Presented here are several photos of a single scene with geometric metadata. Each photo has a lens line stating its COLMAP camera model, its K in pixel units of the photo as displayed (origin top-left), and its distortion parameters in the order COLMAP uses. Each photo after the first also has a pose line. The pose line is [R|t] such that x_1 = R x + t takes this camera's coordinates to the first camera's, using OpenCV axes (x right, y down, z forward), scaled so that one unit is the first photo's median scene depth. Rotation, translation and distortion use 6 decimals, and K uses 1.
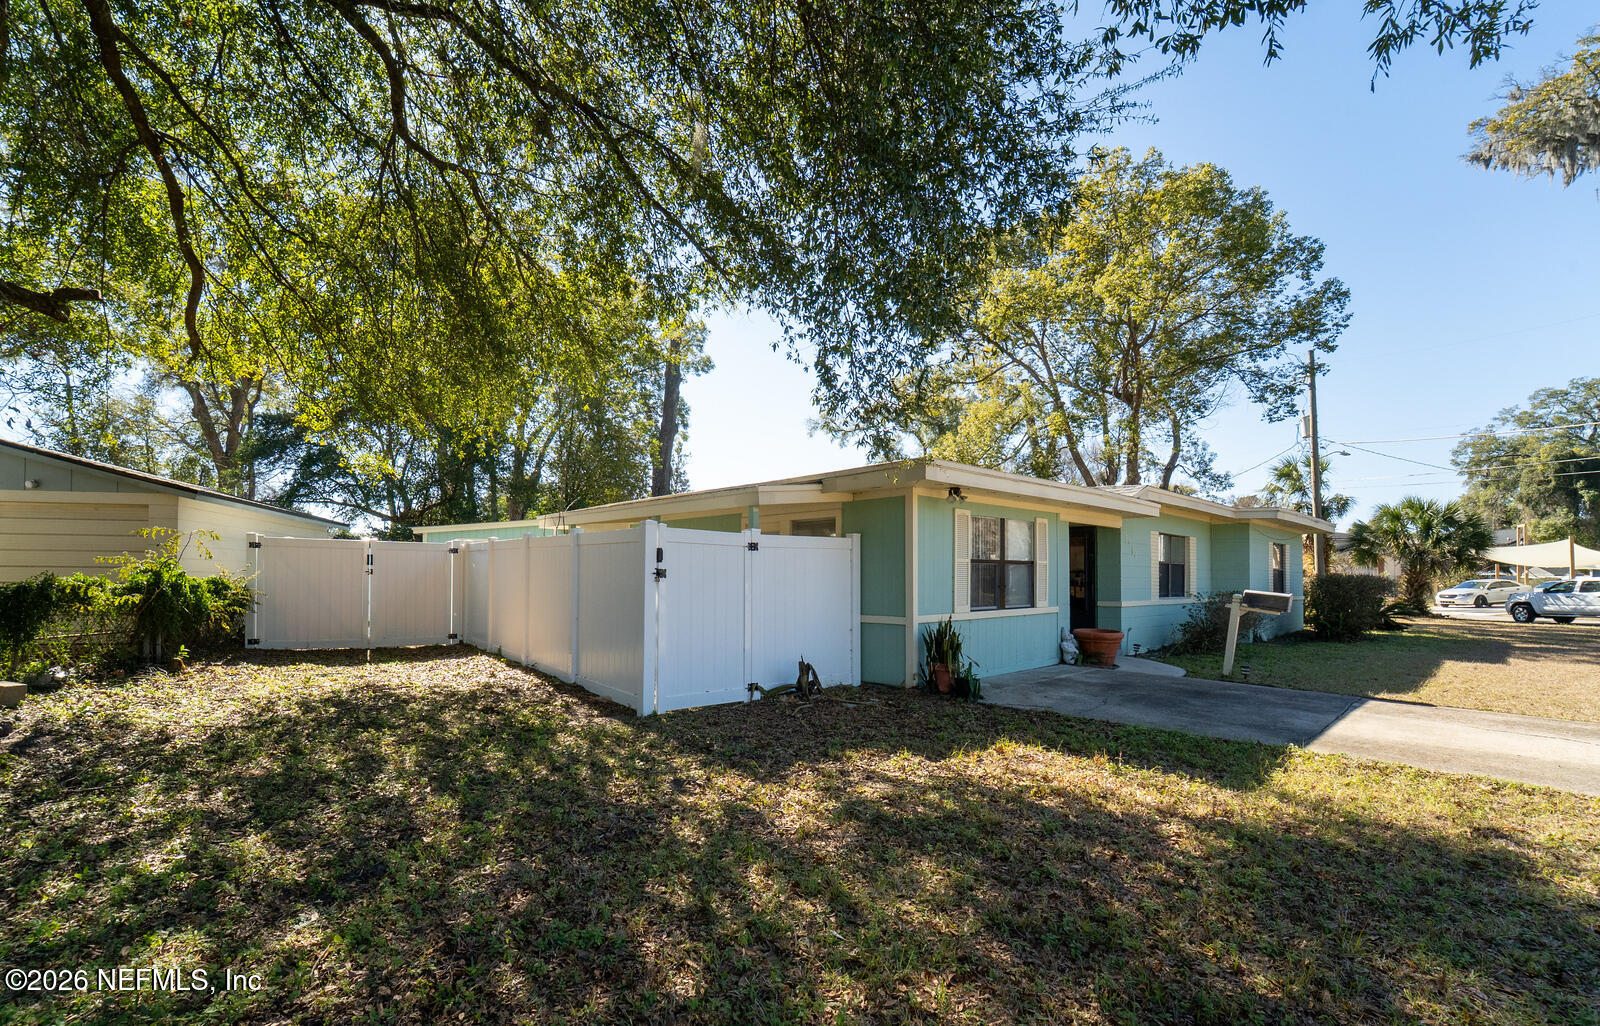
lens RADIAL K [[687.0, 0, 801.1], [0, 687.0, 562.4], [0, 0, 1]] dist [-0.020873, 0.000020]
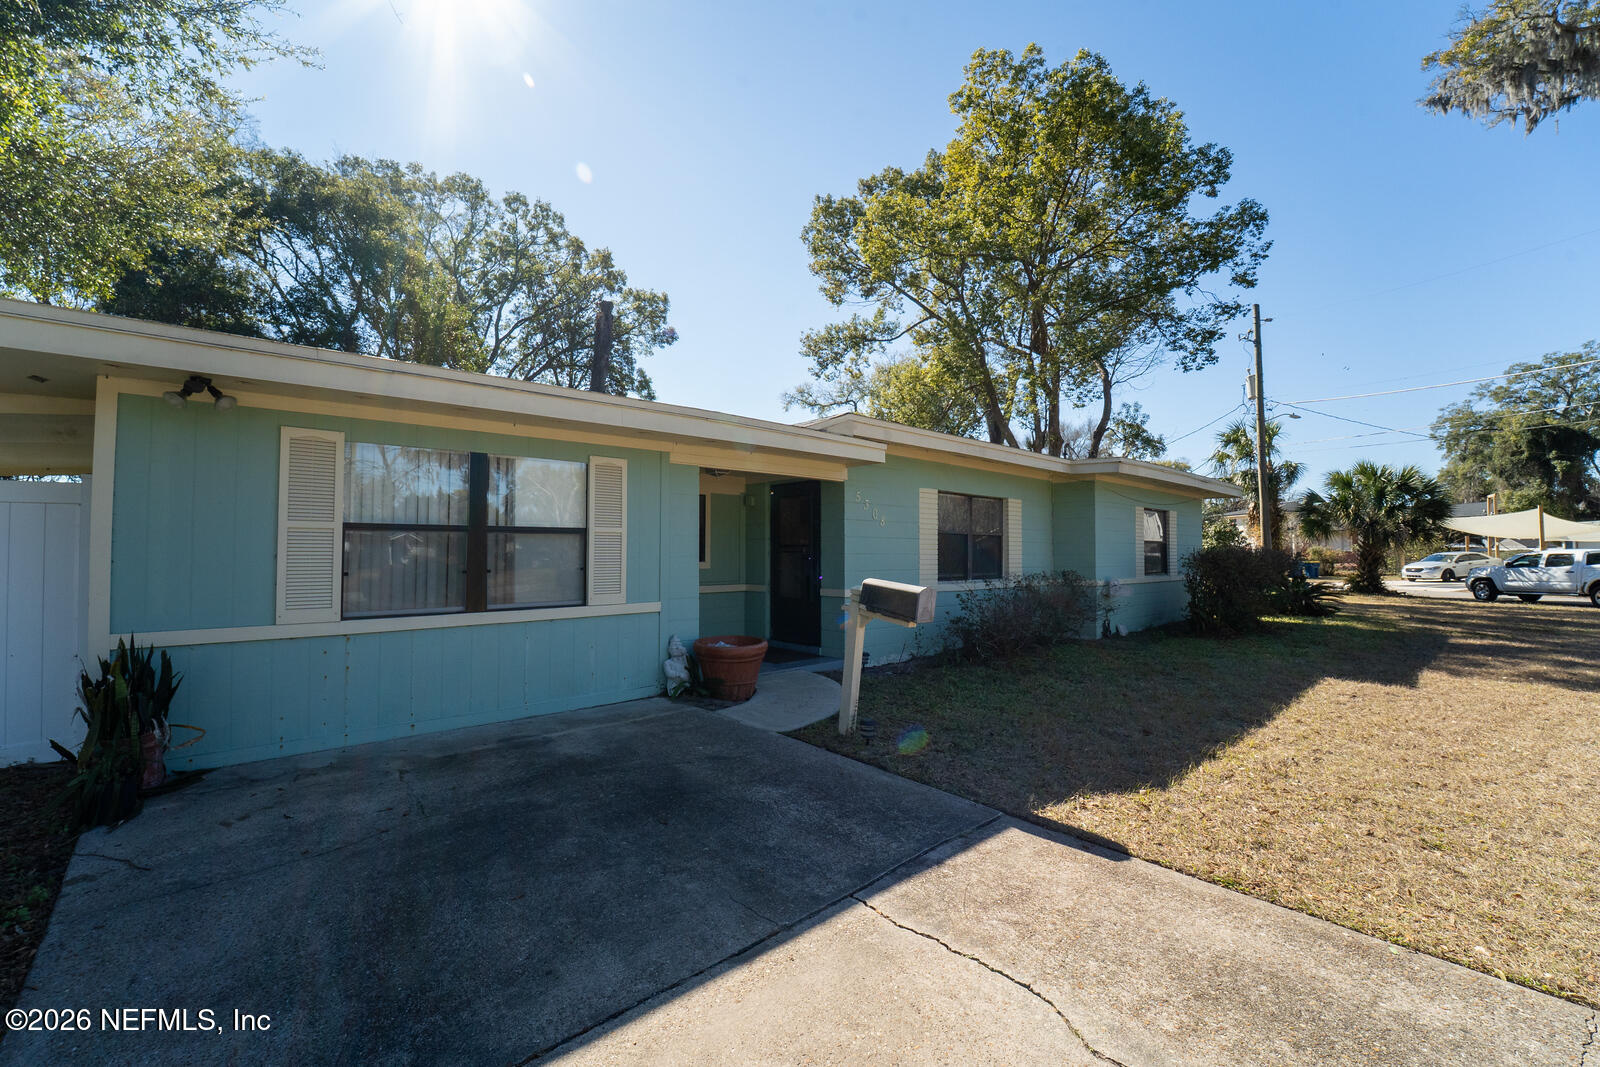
lens RADIAL K [[676.6, 0, 809.0], [0, 676.6, 531.1], [0, 0, 1]] dist [-0.019277, -0.000515]
pose [[0.999893, -0.004411, 0.013961, 0.141025], [0.004552, 0.999939, -0.010053, 0.001797], [-0.013916, 0.010115, 0.999852, 0.110402]]
